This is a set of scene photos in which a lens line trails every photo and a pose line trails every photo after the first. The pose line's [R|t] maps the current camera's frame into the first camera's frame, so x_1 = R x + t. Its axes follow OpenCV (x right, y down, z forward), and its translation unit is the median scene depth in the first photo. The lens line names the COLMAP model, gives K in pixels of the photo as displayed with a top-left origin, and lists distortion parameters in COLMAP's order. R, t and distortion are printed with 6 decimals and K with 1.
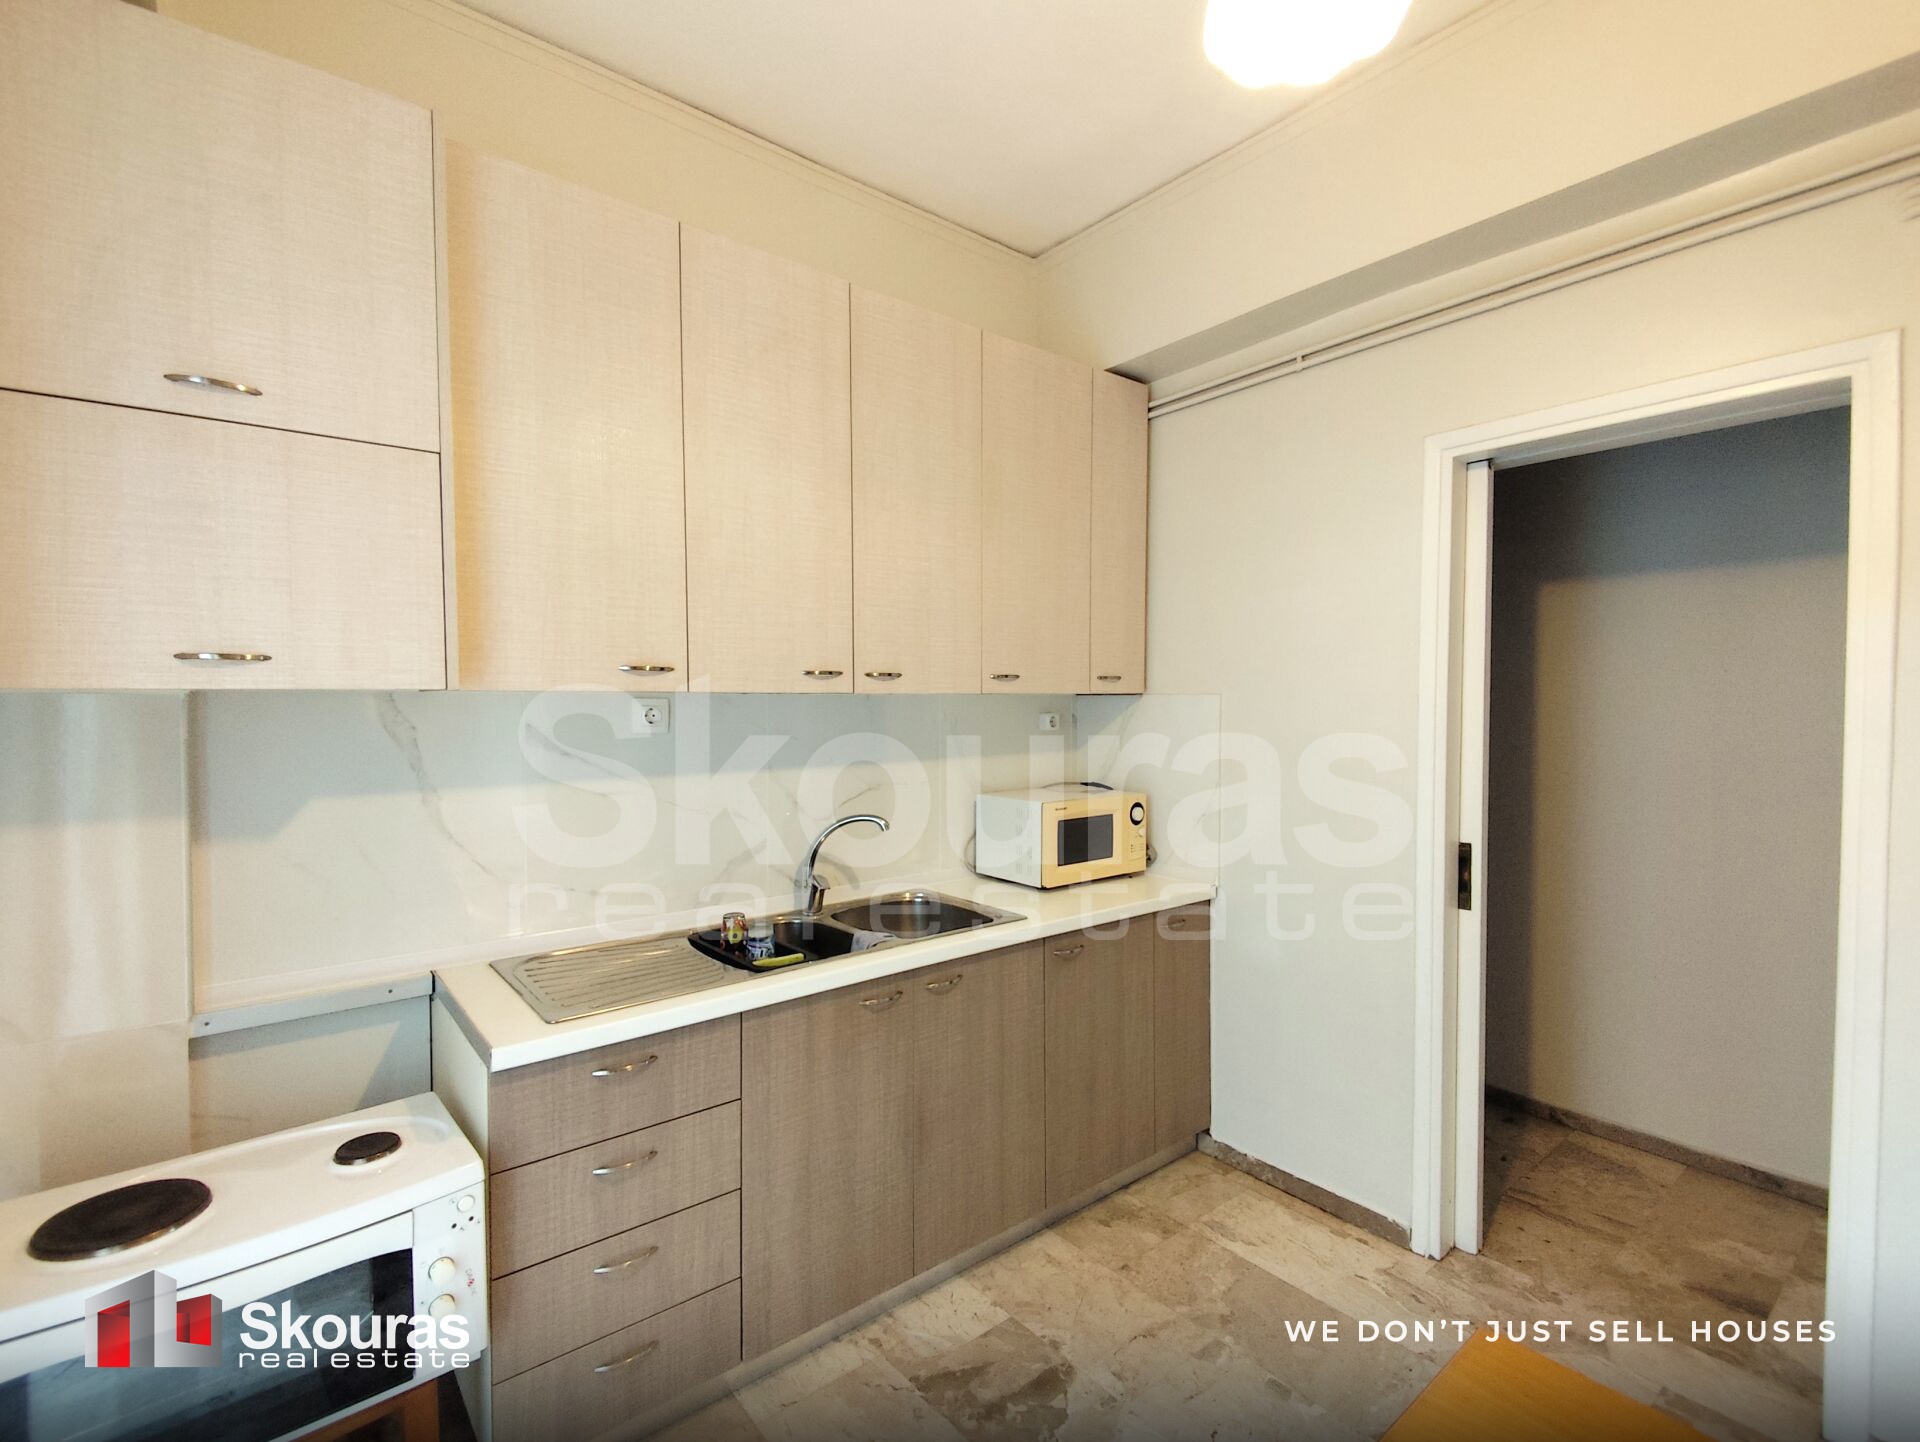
lens RADIAL K [[895.7, 0, 971.8], [0, 895.7, 724.9], [0, 0, 1]] dist [0.037180, -0.025477]
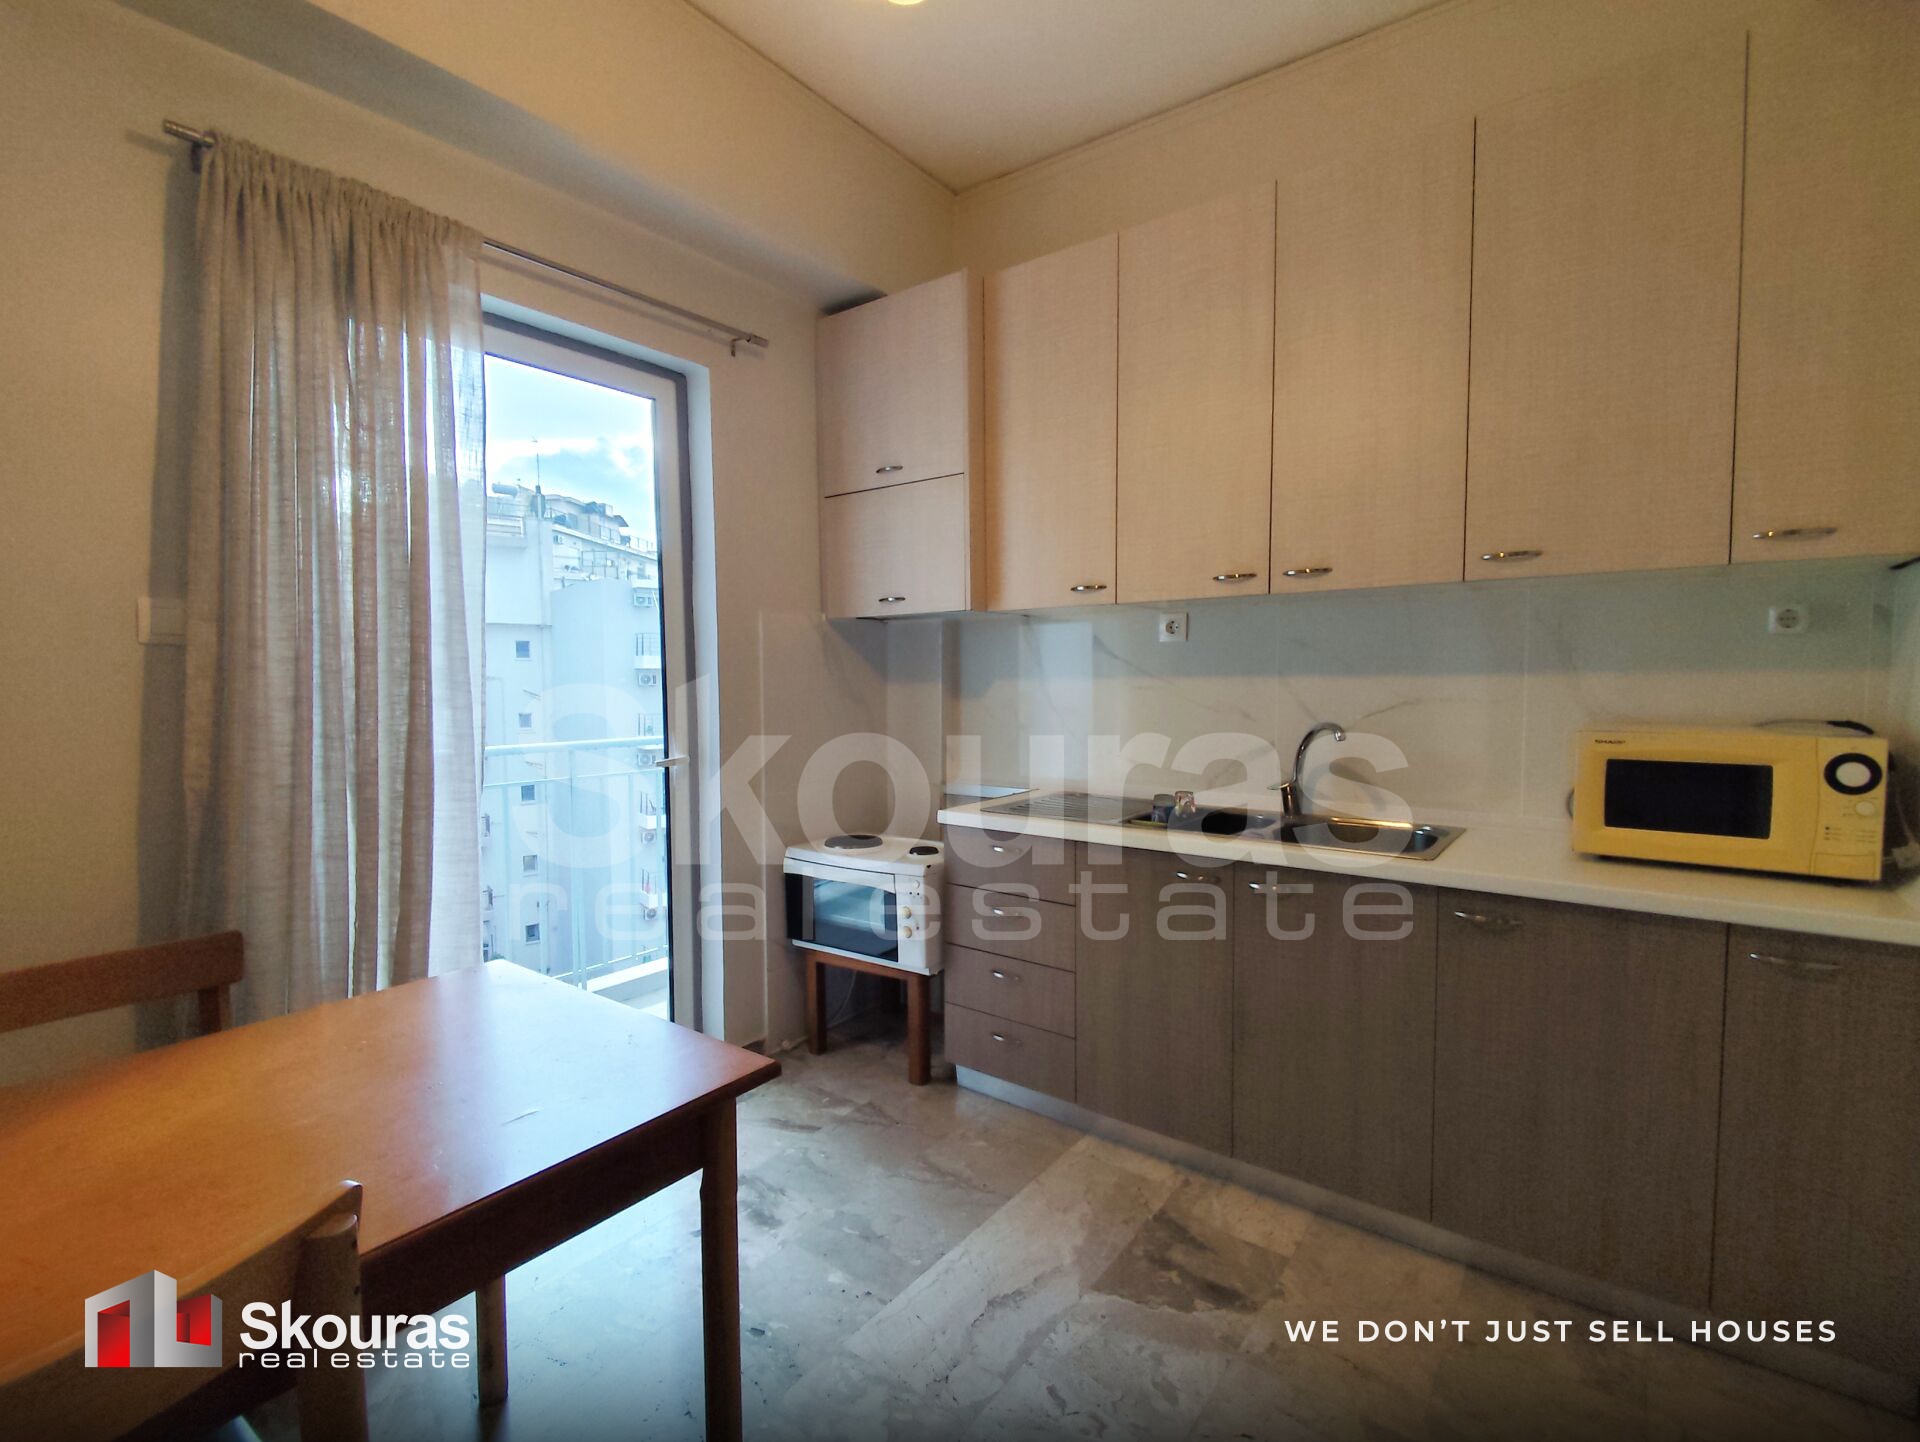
lens RADIAL K [[895.7, 0, 971.8], [0, 895.7, 724.9], [0, 0, 1]] dist [0.037180, -0.025477]
pose [[0.230946, 0.049871, -0.971688, 0.799952], [-0.022543, 0.998692, 0.045899, 0.074890], [0.972705, 0.011305, 0.231768, 0.445714]]
